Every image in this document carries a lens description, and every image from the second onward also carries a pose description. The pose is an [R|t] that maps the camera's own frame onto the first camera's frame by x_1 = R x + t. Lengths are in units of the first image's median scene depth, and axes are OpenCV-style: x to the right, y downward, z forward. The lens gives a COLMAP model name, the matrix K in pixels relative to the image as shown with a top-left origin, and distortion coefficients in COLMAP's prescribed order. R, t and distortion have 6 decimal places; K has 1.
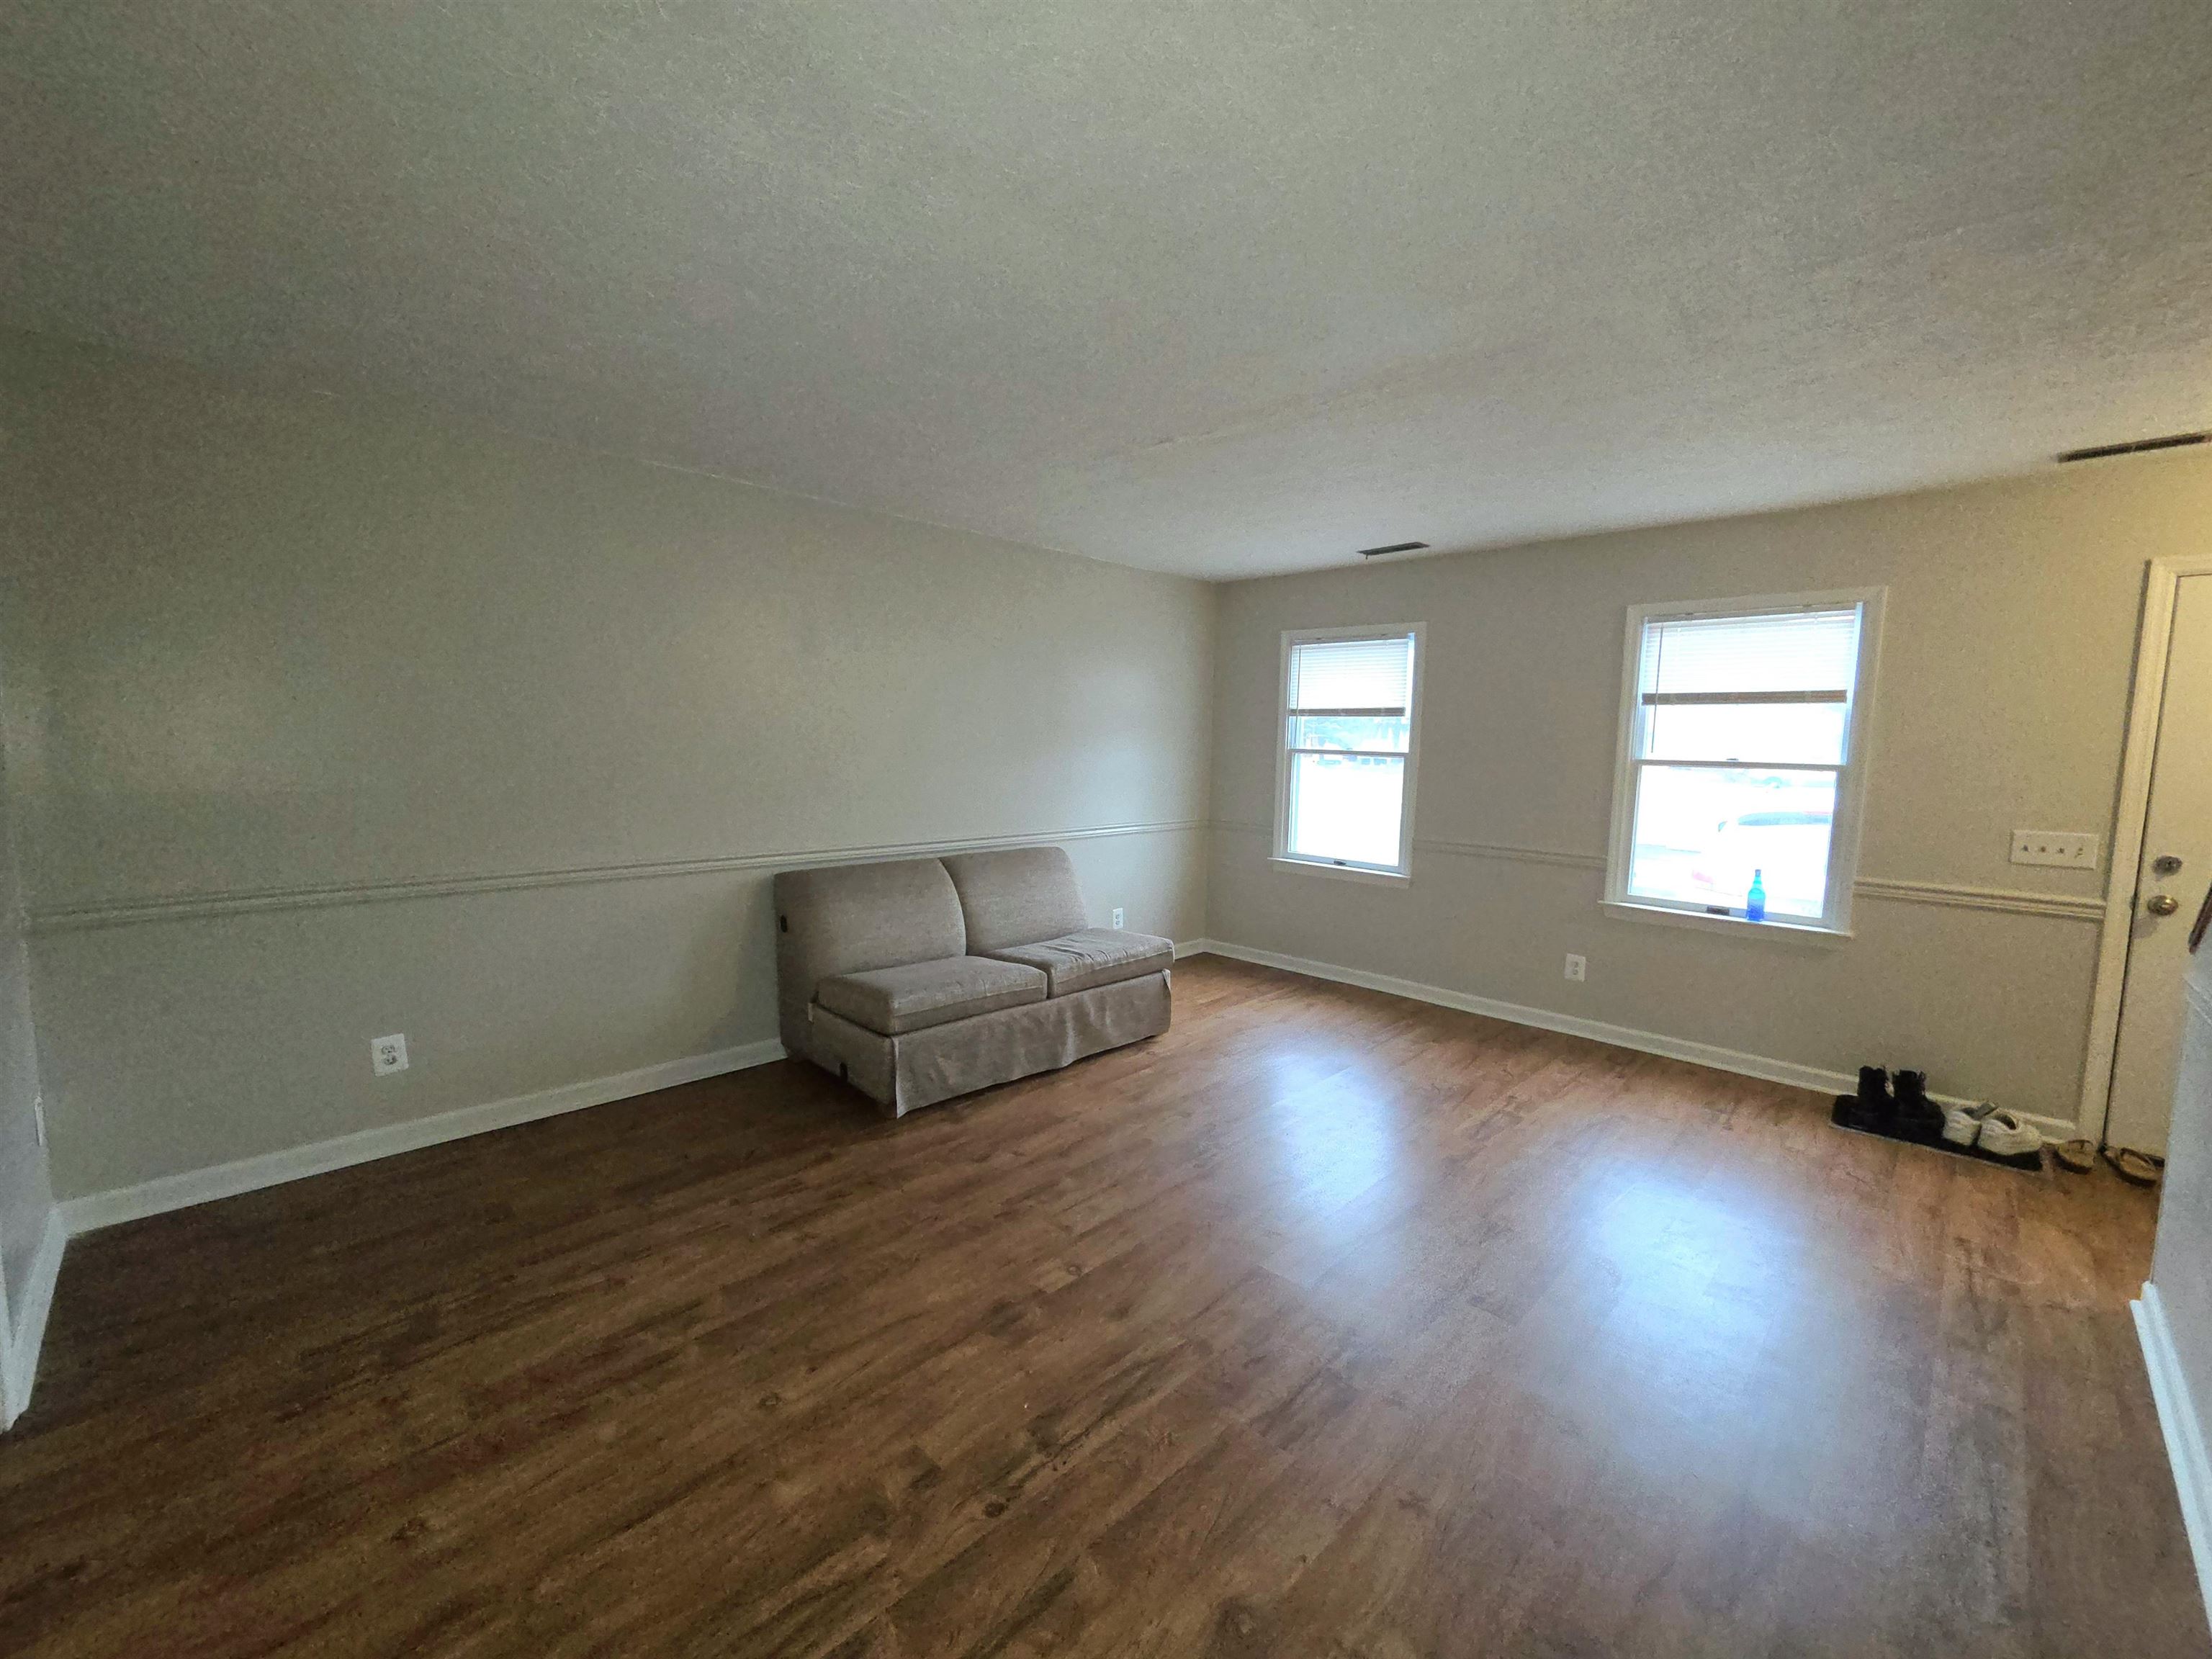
lens RADIAL K [[910.9, 0, 1111.4], [0, 910.9, 829.0], [0, 0, 1]] dist [-0.001816, 0.000980]
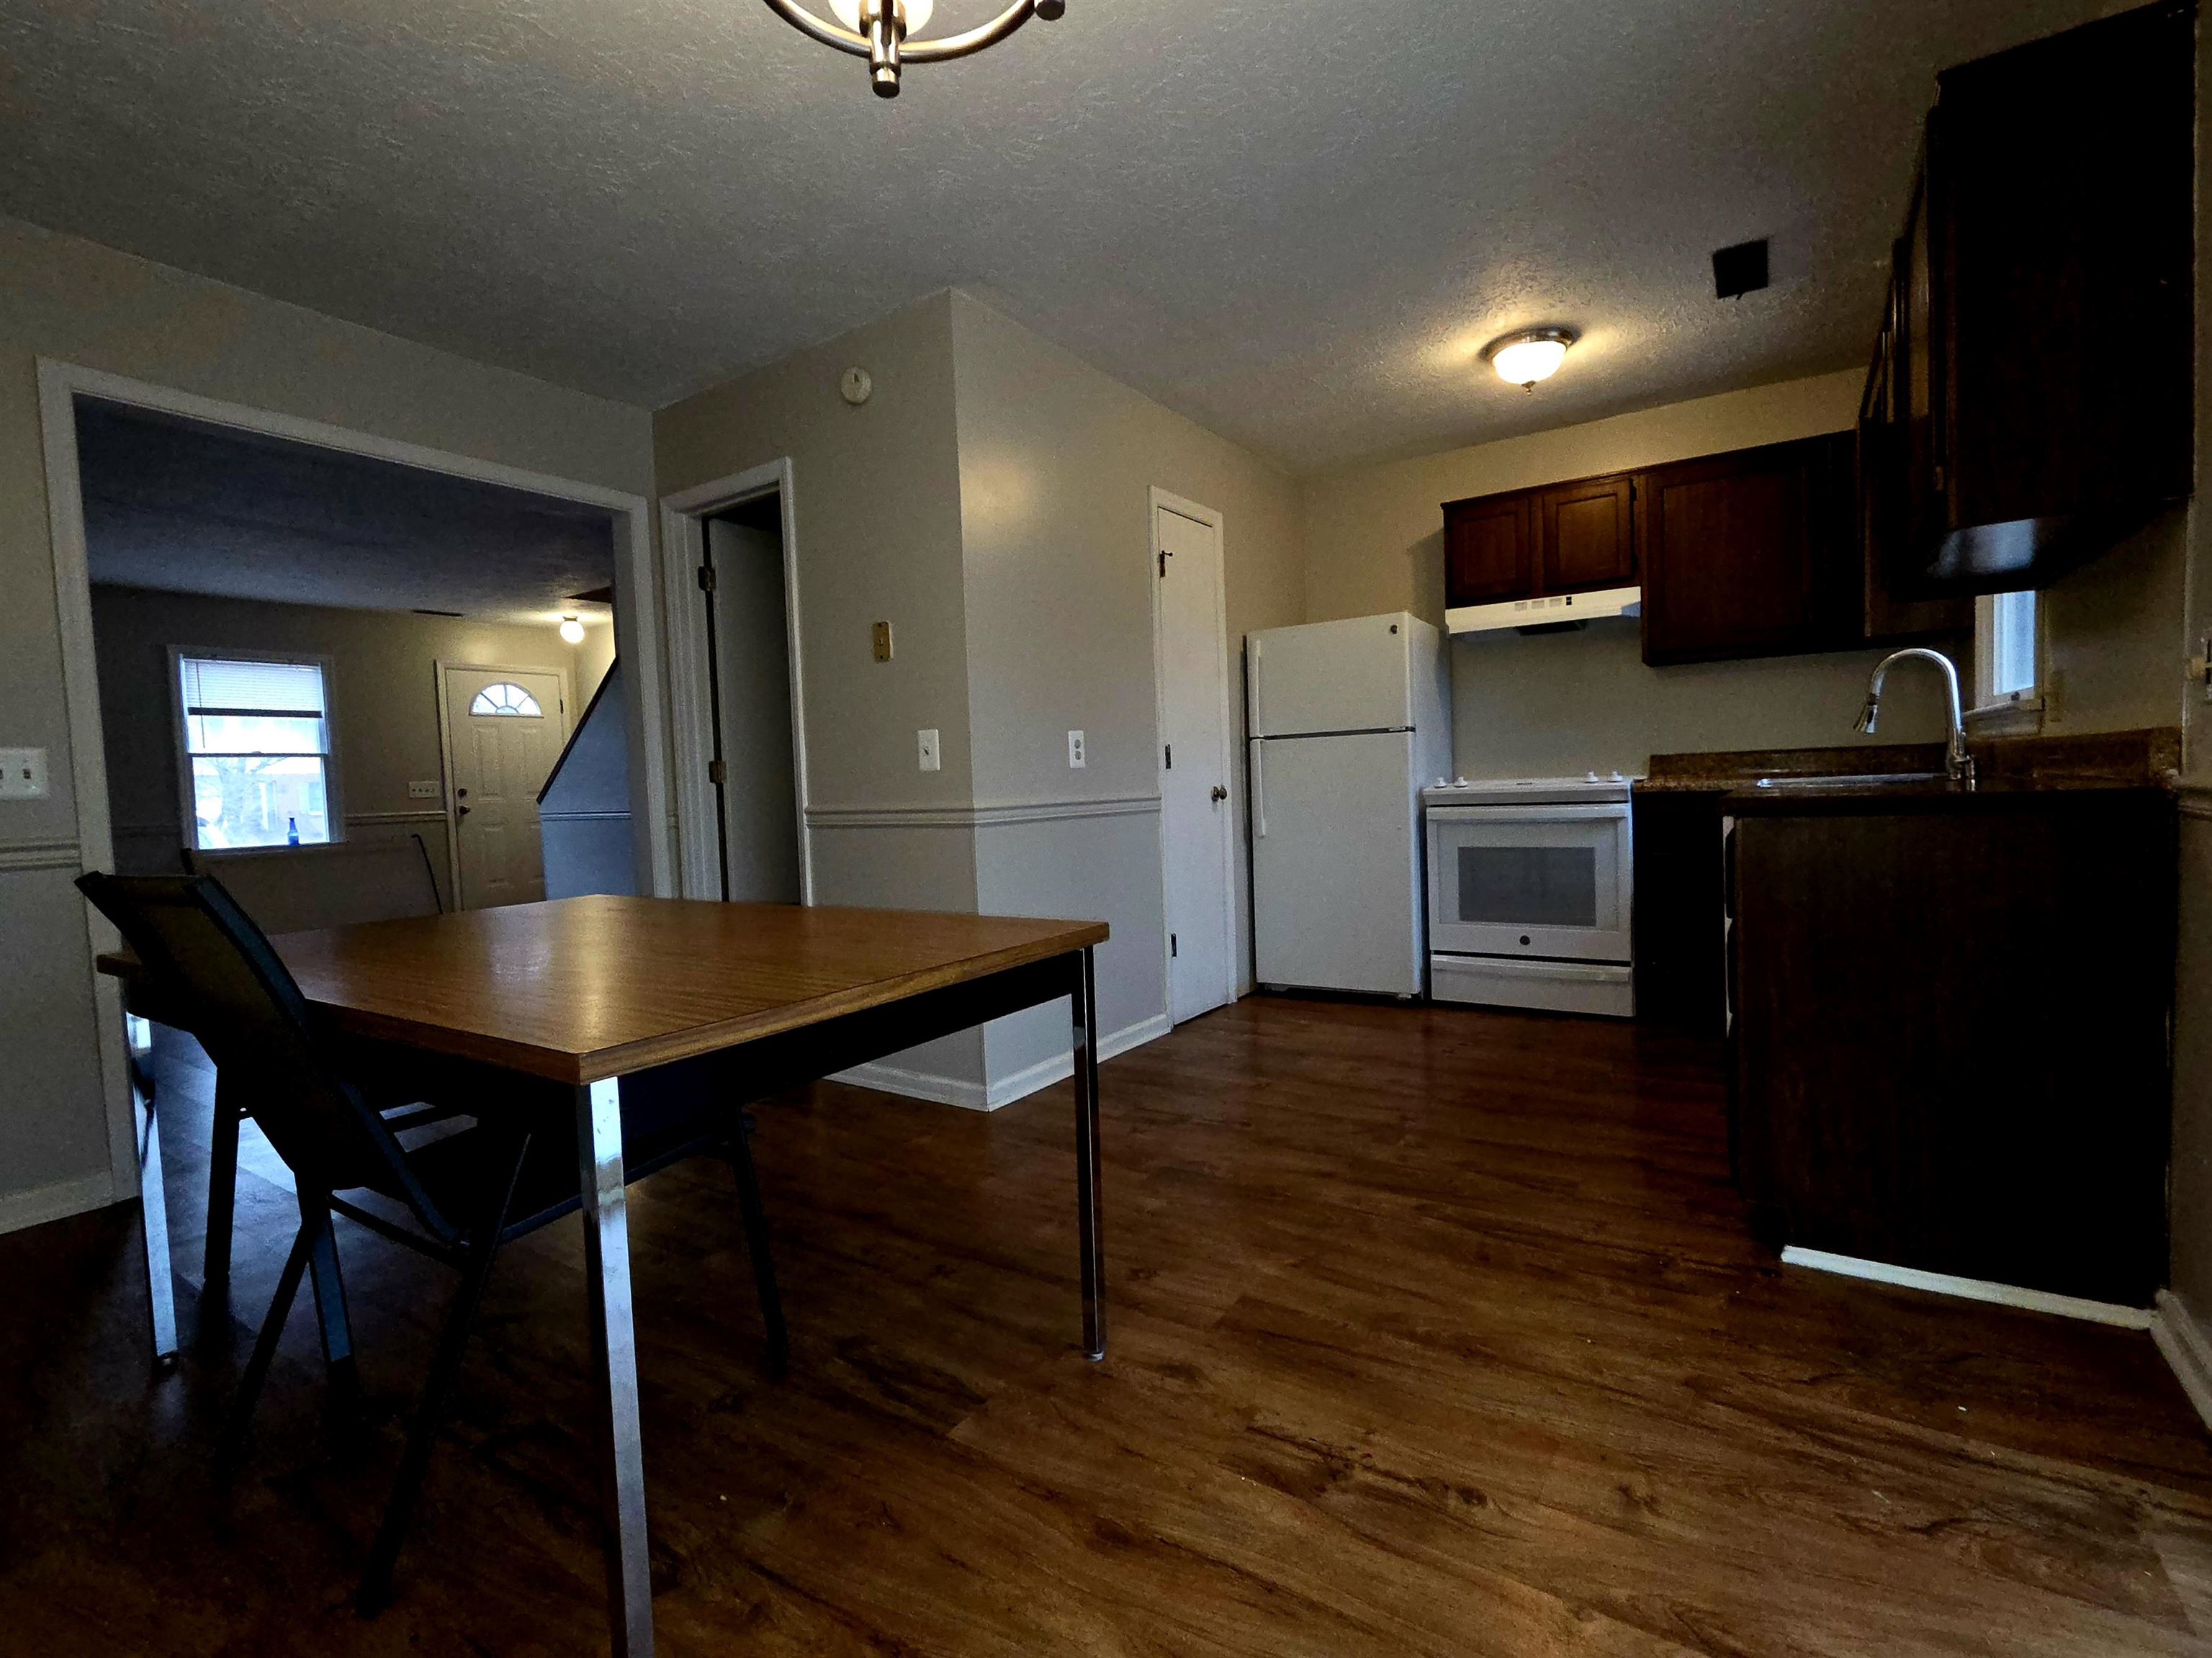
lens RADIAL K [[1017.3, 0, 1095.8], [0, 1017.3, 836.6], [0, 0, 1]] dist [-0.000008, -0.000194]
pose [[-0.177252, -0.066560, 0.981912, -1.424230], [0.131415, 0.987175, 0.090639, 0.108226], [-0.975352, 0.145104, -0.166232, -0.111585]]
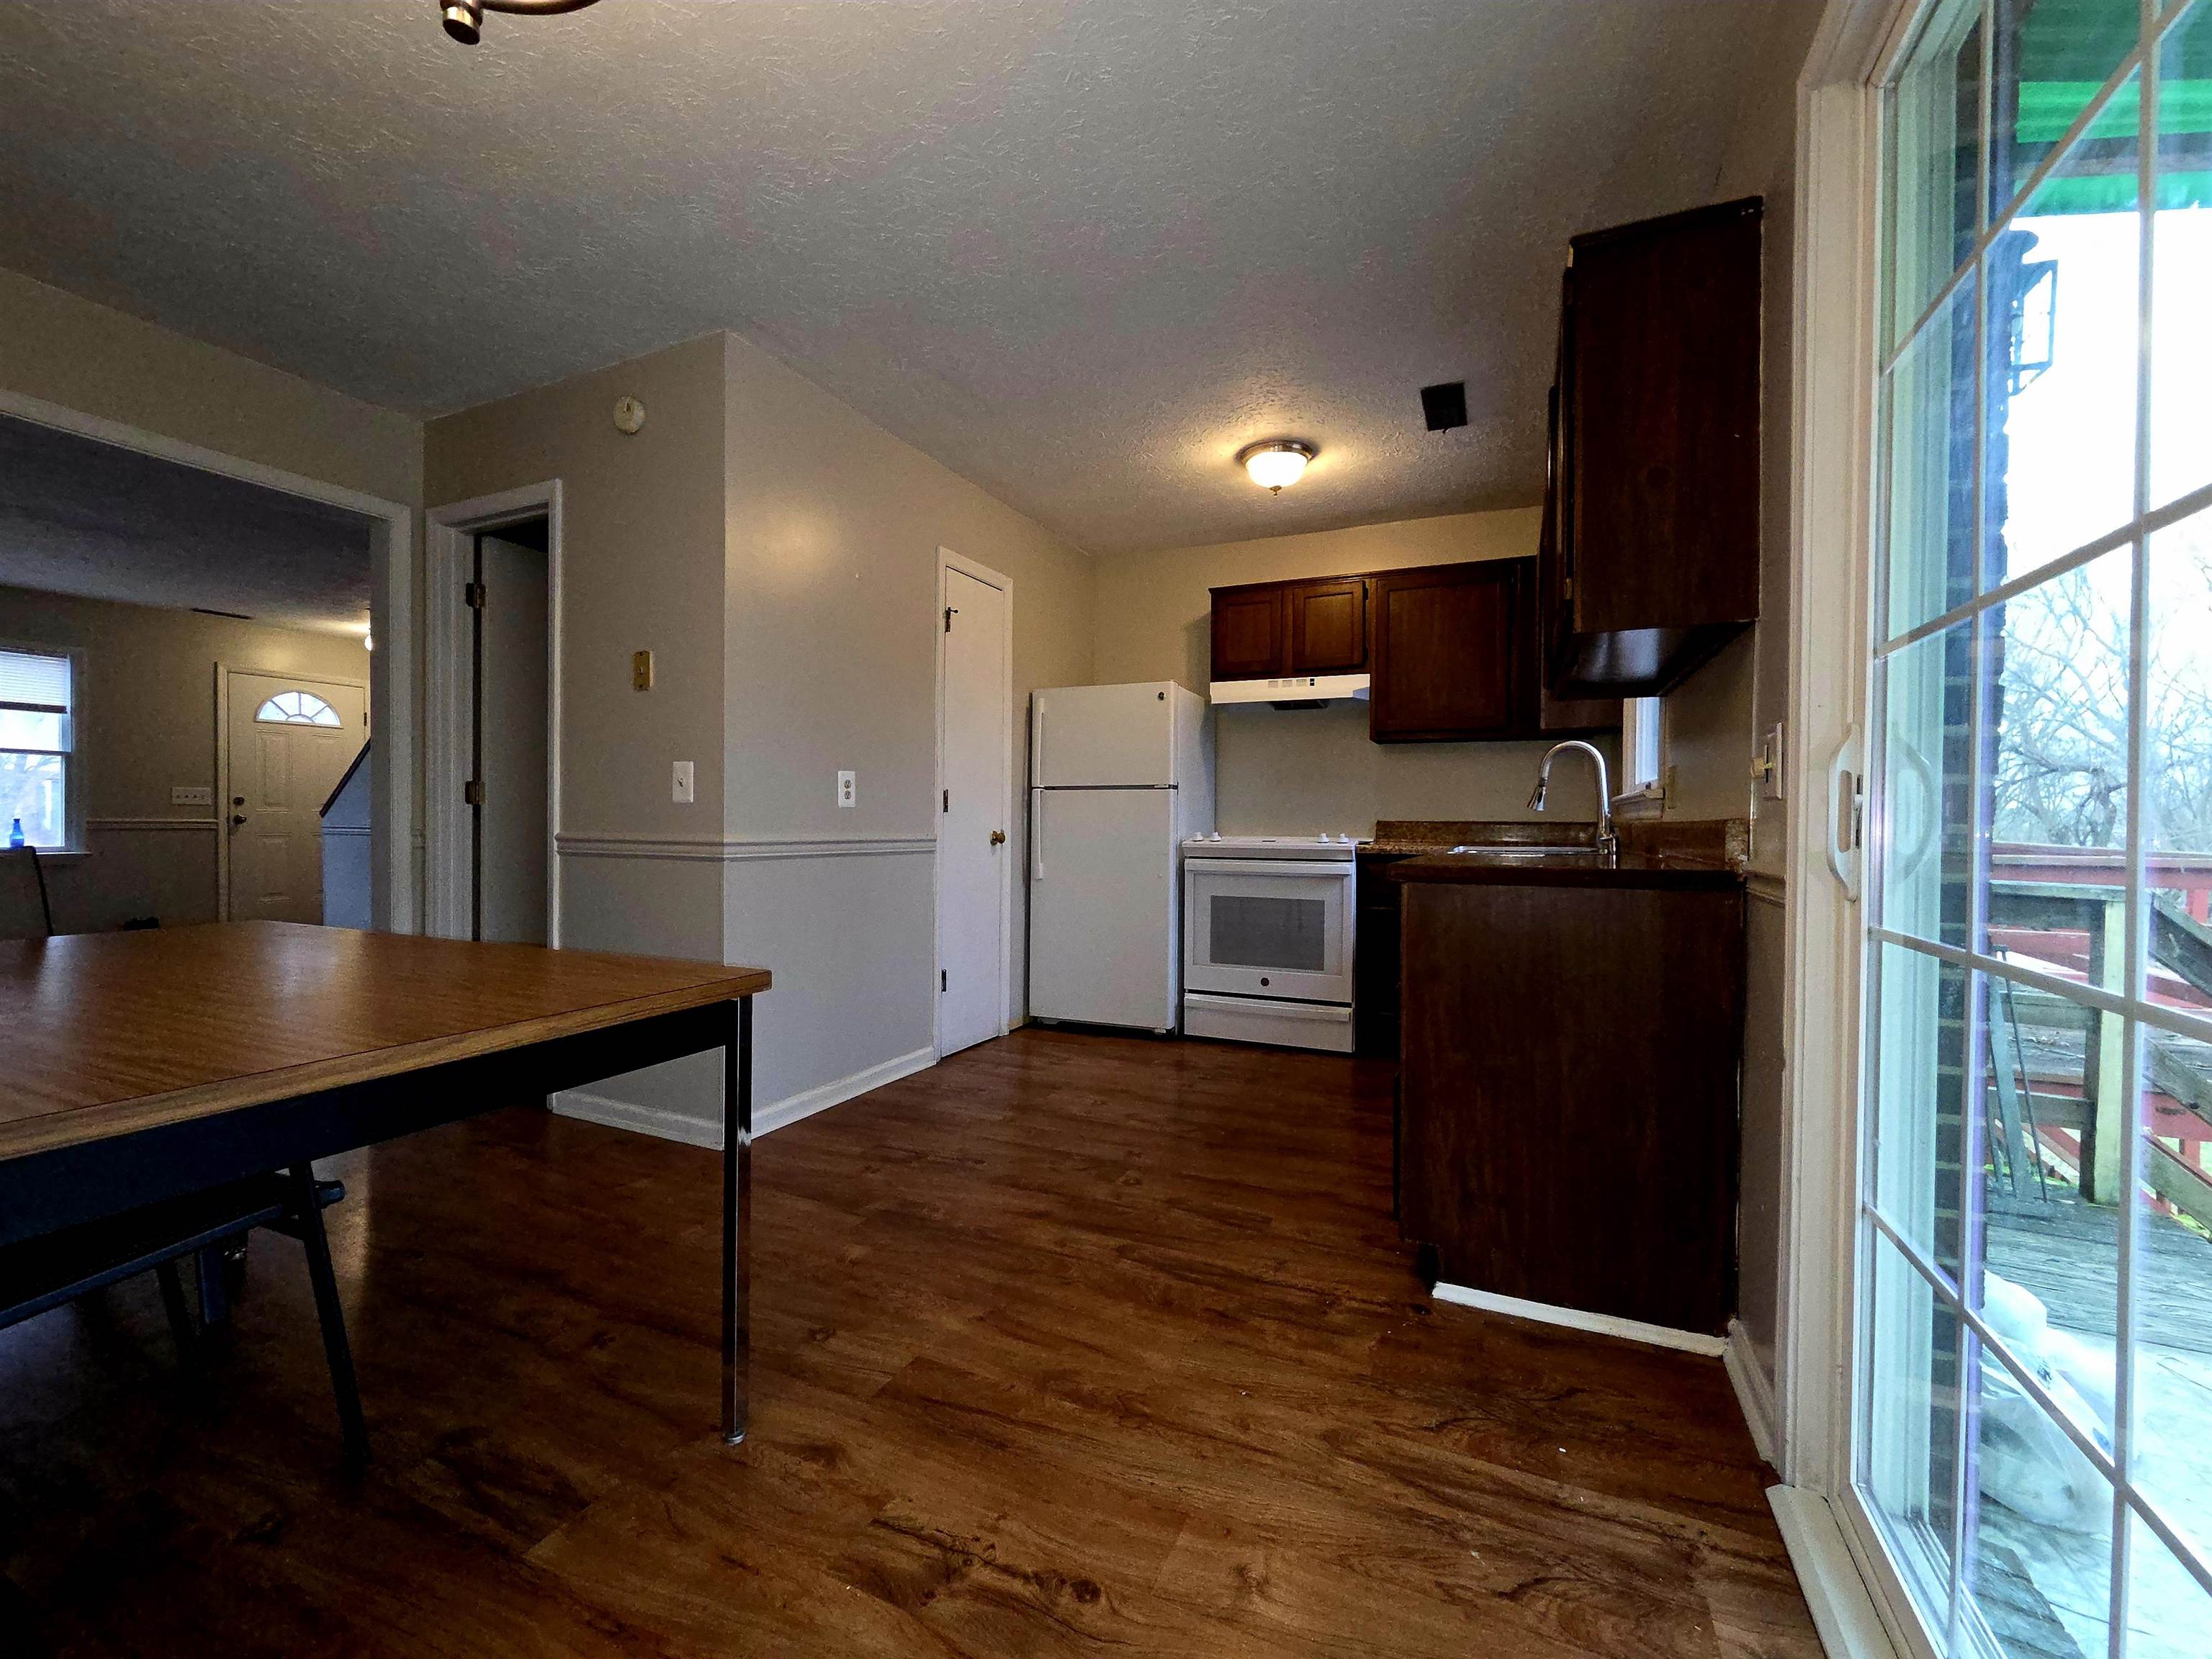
lens RADIAL K [[910.9, 0, 1096.5], [0, 910.9, 835.9], [0, 0, 1]] dist [-0.001816, 0.000980]
pose [[-0.334932, -0.037450, 0.941498, -1.389447], [0.077451, 0.994734, 0.067120, 0.115970], [-0.939054, 0.095401, -0.330268, -0.194557]]
